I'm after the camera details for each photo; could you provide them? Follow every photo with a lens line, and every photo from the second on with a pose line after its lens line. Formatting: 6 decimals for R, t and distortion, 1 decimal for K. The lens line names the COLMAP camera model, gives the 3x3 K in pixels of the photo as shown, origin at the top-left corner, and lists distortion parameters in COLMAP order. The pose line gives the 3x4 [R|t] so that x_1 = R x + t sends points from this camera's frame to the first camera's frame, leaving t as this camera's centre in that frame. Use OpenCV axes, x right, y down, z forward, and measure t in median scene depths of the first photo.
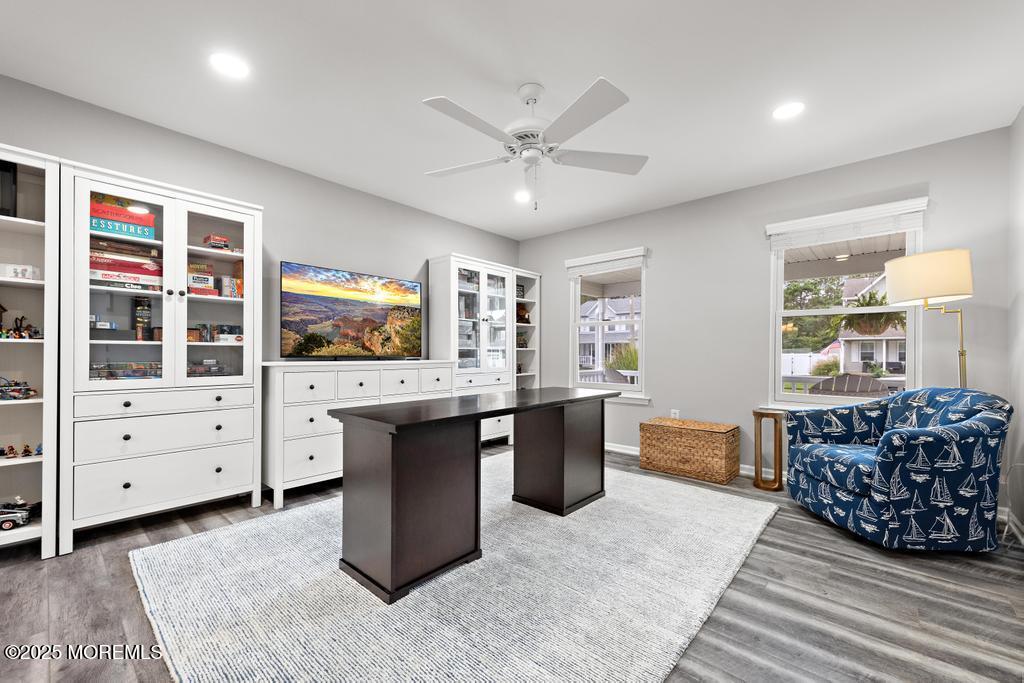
lens RADIAL K [[403.6, 0, 511.4], [0, 403.6, 356.9], [0, 0, 1]] dist [0.000708, -0.000079]
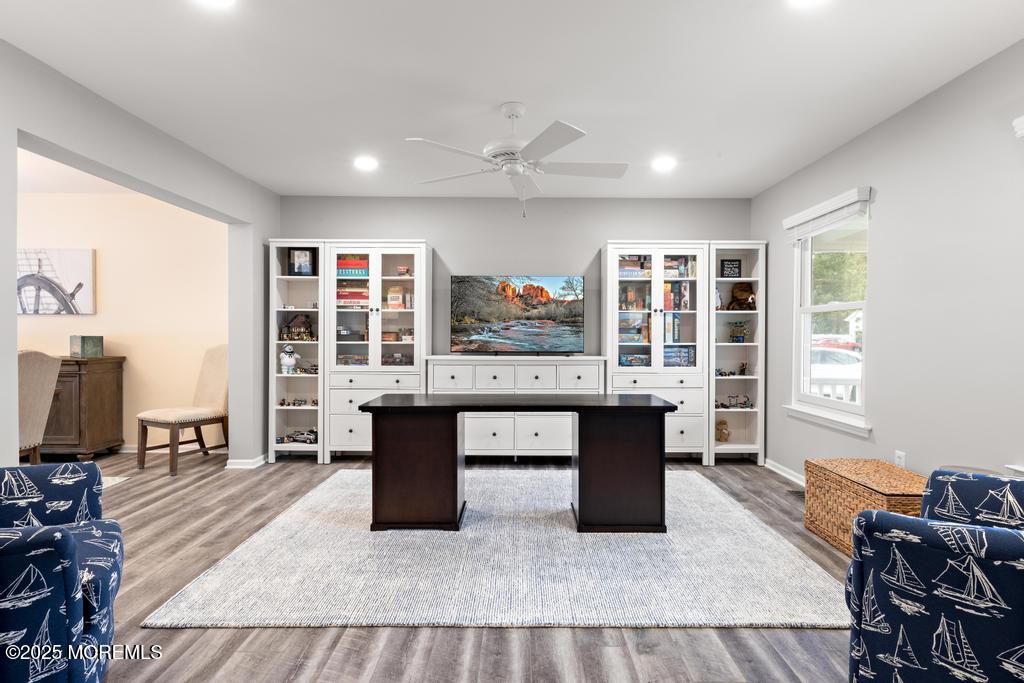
lens RADIAL K [[509.7, 0, 514.9], [0, 509.7, 338.8], [0, 0, 1]] dist [0.001523, 0.000217]
pose [[0.673364, 0.004088, -0.739300, 0.952752], [-0.008130, 0.999965, -0.001875, -0.050329], [0.739266, 0.007273, 0.673374, 0.103165]]
